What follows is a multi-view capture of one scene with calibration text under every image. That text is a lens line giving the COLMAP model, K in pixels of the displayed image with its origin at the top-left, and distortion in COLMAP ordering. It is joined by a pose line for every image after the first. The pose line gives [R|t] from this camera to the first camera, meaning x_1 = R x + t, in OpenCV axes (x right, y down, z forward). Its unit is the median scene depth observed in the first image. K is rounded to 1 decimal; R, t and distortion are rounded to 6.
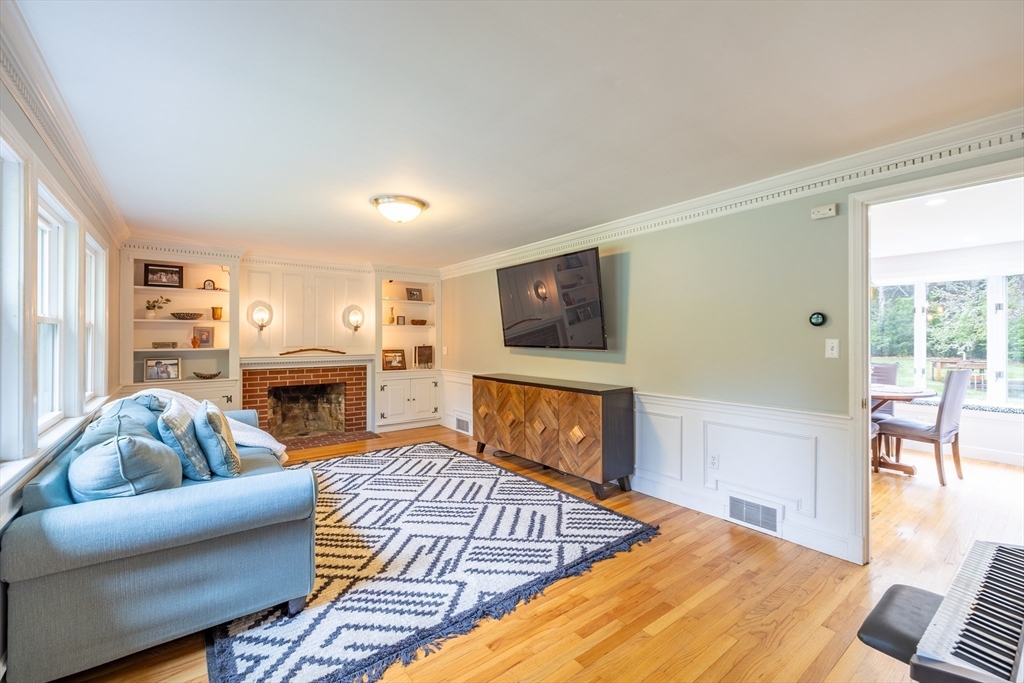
lens RADIAL K [[429.6, 0, 512.0], [0, 429.6, 341.5], [0, 0, 1]] dist [-0.001016, -0.000191]
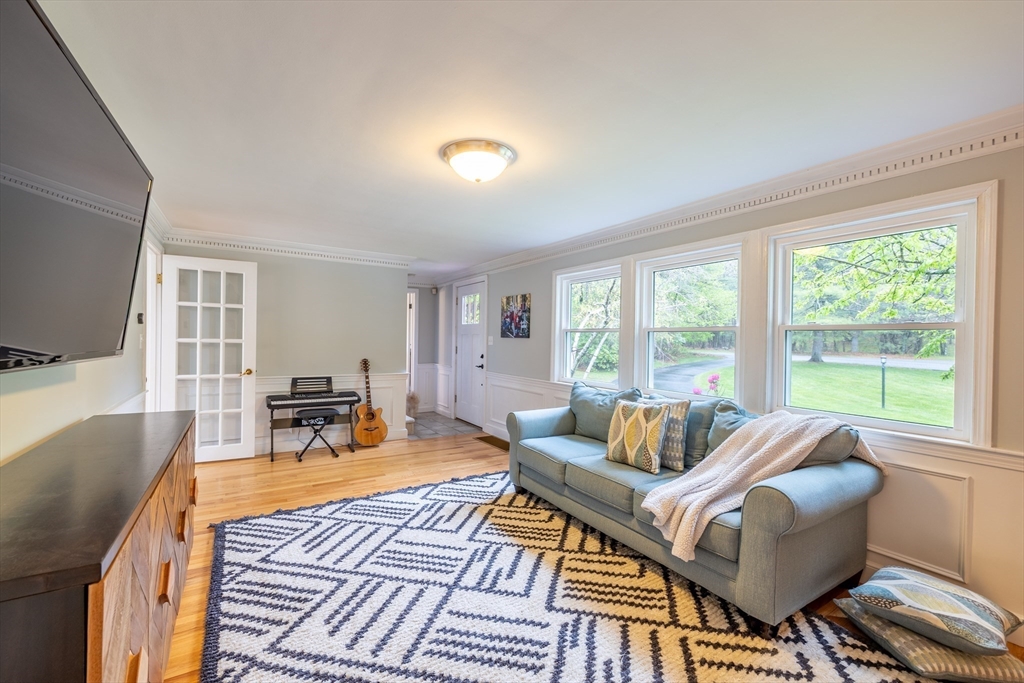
lens RADIAL K [[427.4, 0, 504.9], [0, 427.4, 341.8], [0, 0, 1]] dist [-0.001351, -0.000057]
pose [[-0.994439, -0.014458, 0.104314, -0.441948], [-0.012747, 0.999773, 0.017059, -0.016384], [-0.104537, 0.015634, -0.994398, 1.963801]]
